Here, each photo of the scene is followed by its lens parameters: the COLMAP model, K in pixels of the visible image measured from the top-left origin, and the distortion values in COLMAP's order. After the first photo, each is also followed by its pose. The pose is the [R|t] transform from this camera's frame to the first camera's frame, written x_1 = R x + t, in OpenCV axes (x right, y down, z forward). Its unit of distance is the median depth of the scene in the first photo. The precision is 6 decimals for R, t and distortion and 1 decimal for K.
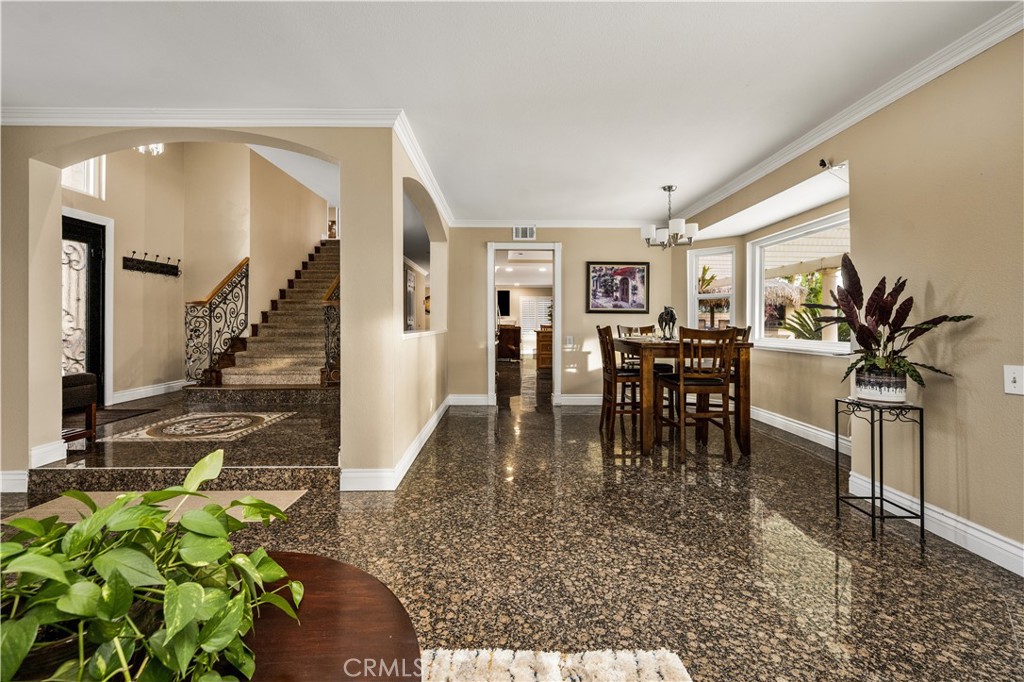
lens RADIAL K [[422.4, 0, 512.2], [0, 422.4, 323.0], [0, 0, 1]] dist [-0.010169, 0.000805]
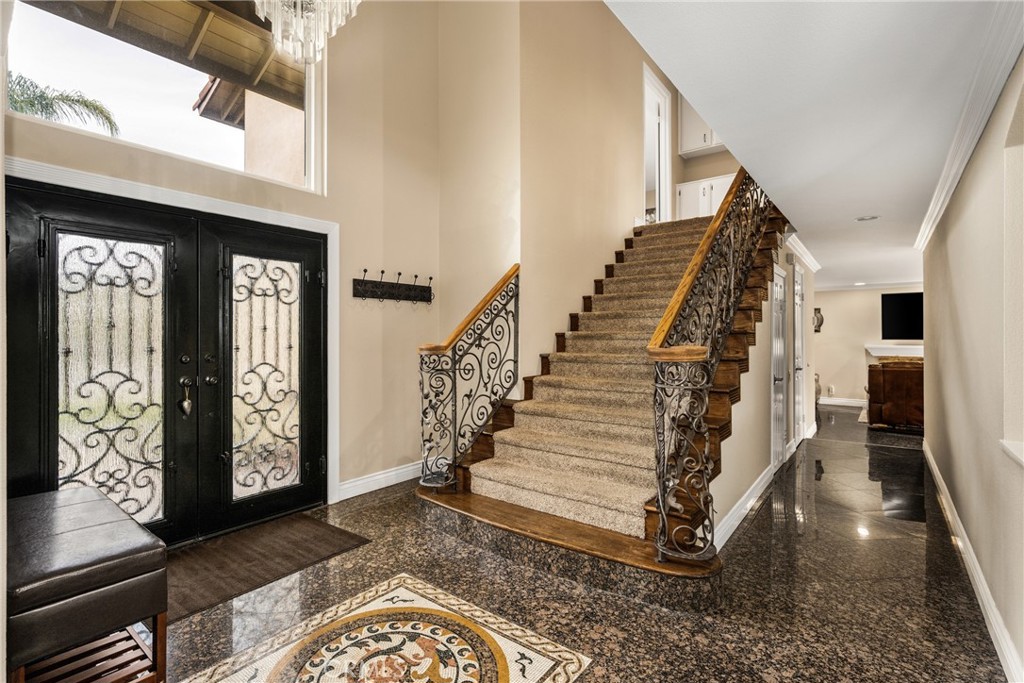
lens RADIAL K [[468.3, 0, 470.0], [0, 468.3, 331.9], [0, 0, 1]] dist [-0.018034, -0.000412]
pose [[0.734916, -0.006666, -0.678125, -0.252839], [-0.001337, 0.999936, -0.011279, -0.057563], [0.678157, 0.009195, 0.734860, 0.509641]]
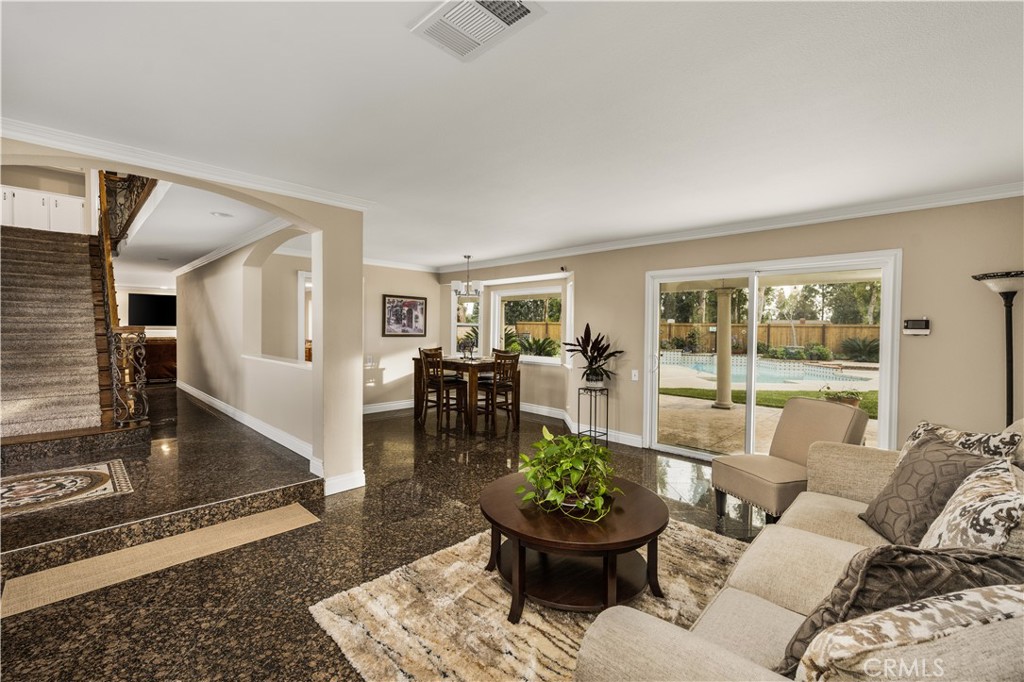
lens RADIAL K [[422.4, 0, 504.1], [0, 422.4, 336.9], [0, 0, 1]] dist [-0.010169, 0.000805]
pose [[0.728921, -0.005380, 0.684577, -0.421045], [-0.009089, 0.999805, 0.017535, -0.049846], [-0.684538, -0.019004, 0.728730, -0.131339]]
